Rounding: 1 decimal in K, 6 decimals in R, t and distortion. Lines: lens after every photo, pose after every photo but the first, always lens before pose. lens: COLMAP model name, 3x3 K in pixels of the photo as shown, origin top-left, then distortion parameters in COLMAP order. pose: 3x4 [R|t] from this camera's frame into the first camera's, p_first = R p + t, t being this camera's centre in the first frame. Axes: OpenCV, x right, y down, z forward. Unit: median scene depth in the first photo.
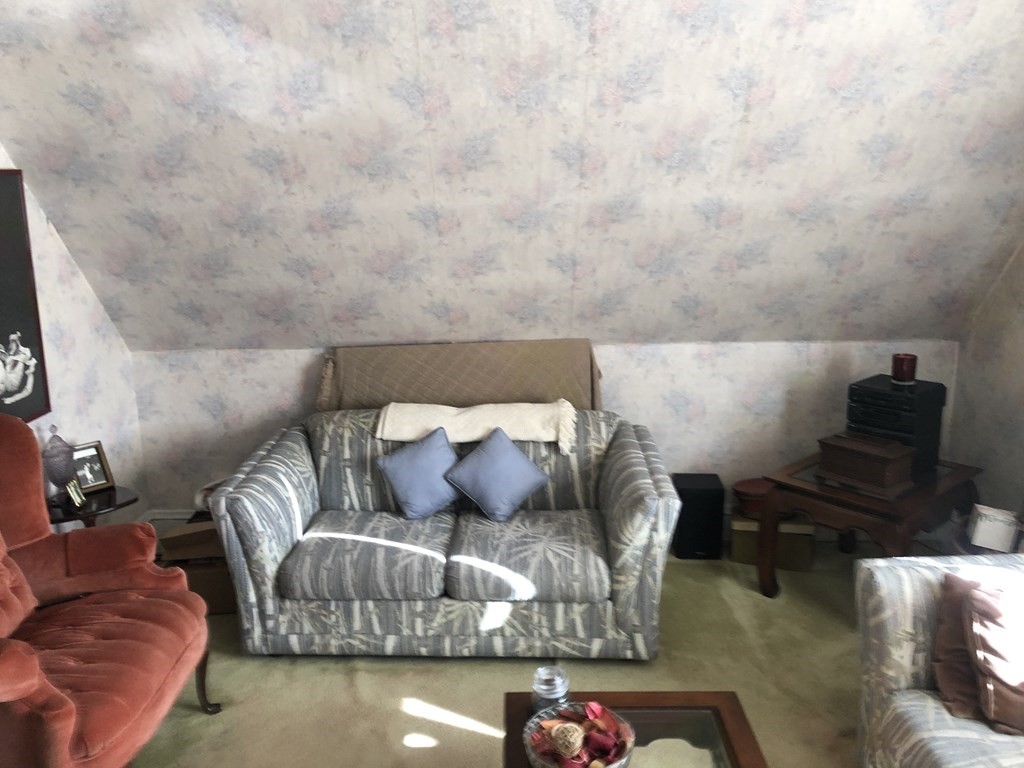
lens RADIAL K [[824.0, 0, 512.0], [0, 824.0, 384.0], [0, 0, 1]] dist [0.096425, -0.180932]
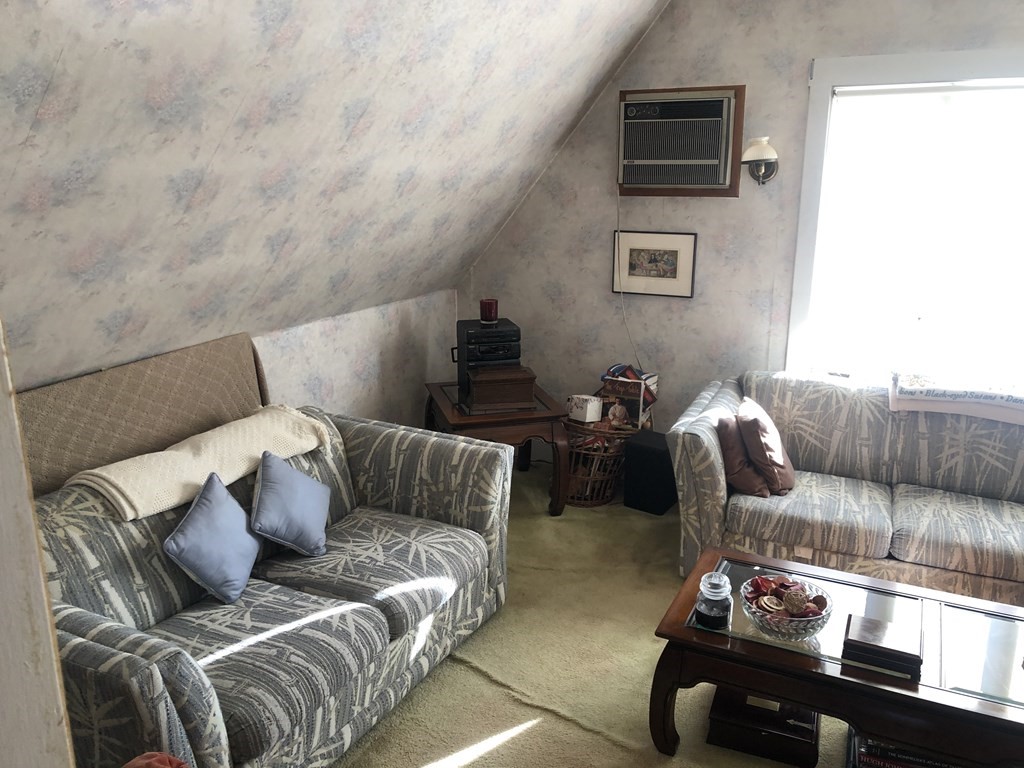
lens RADIAL K [[824.0, 0, 512.0], [0, 824.0, 384.0], [0, 0, 1]] dist [0.096425, -0.180932]
pose [[0.429594, -0.213040, 0.877532, -0.605997], [0.201300, 0.969913, 0.136922, -0.072074], [-0.880300, 0.117826, 0.459553, 0.411756]]
